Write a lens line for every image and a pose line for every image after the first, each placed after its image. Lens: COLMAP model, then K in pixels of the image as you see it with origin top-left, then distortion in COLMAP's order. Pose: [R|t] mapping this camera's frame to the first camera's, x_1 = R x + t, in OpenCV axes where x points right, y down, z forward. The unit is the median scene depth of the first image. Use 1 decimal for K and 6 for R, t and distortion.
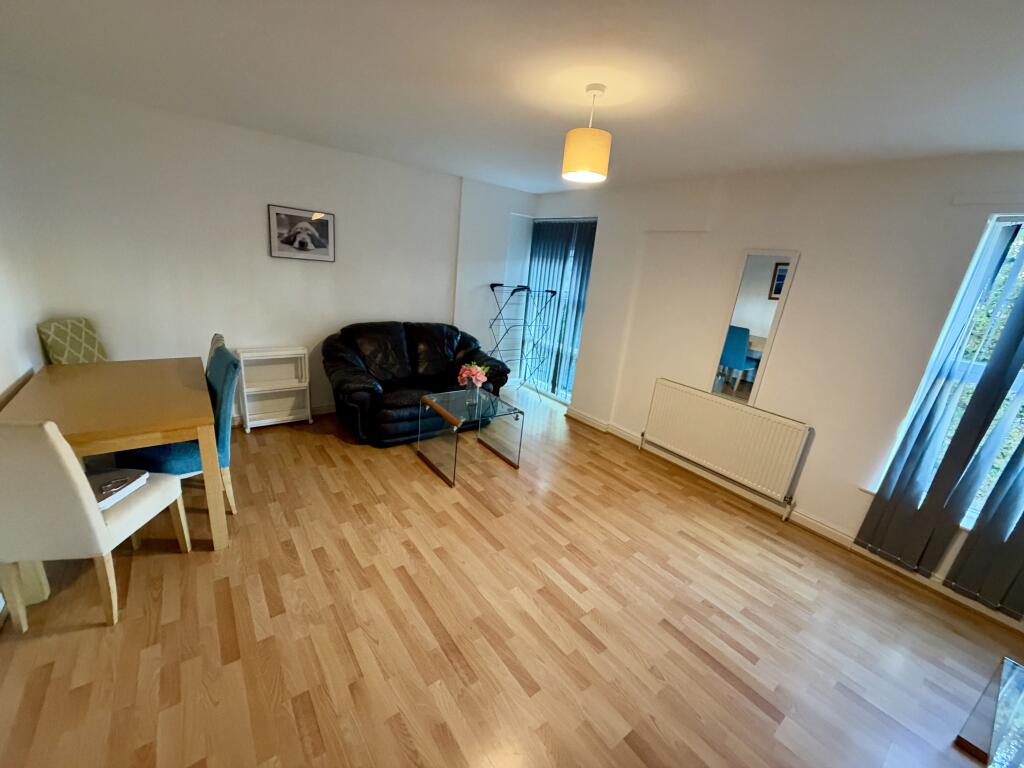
lens RADIAL K [[409.5, 0, 508.2], [0, 409.5, 388.0], [0, 0, 1]] dist [0.000747, 0.000152]
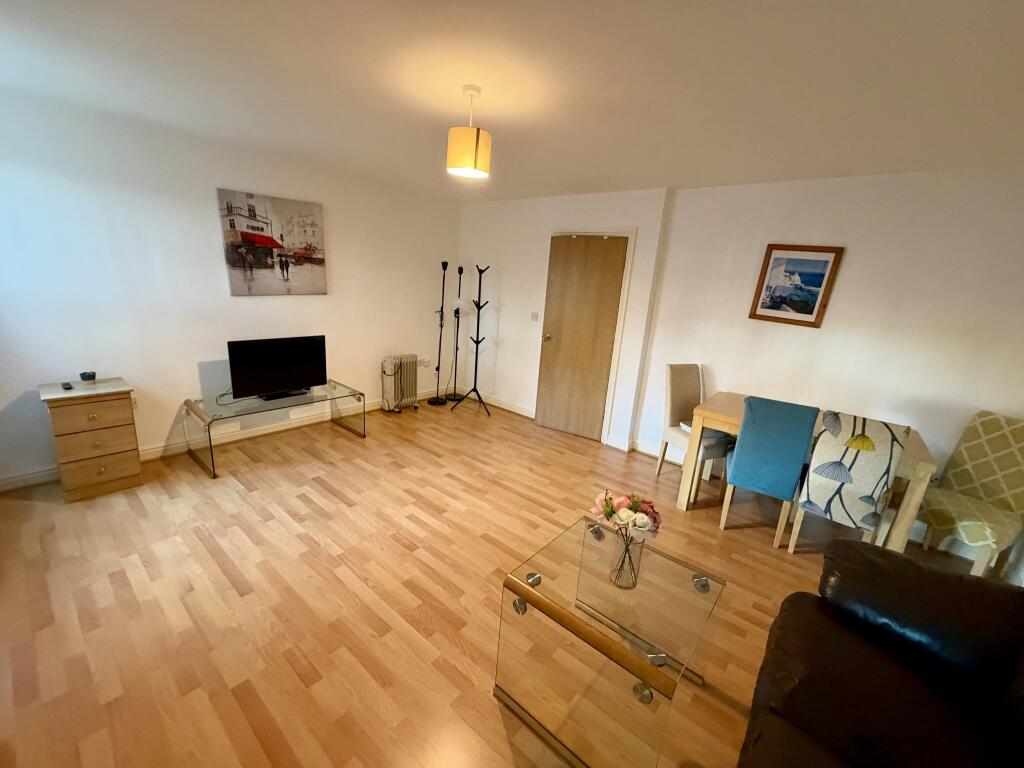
lens RADIAL K [[409.5, 0, 513.7], [0, 409.5, 385.0], [0, 0, 1]] dist [0.000747, 0.000152]
pose [[-0.957627, -0.097346, -0.271063, 0.237212], [-0.227727, 0.832115, 0.505692, -0.494574], [0.176328, 0.545993, -0.819024, 1.719499]]
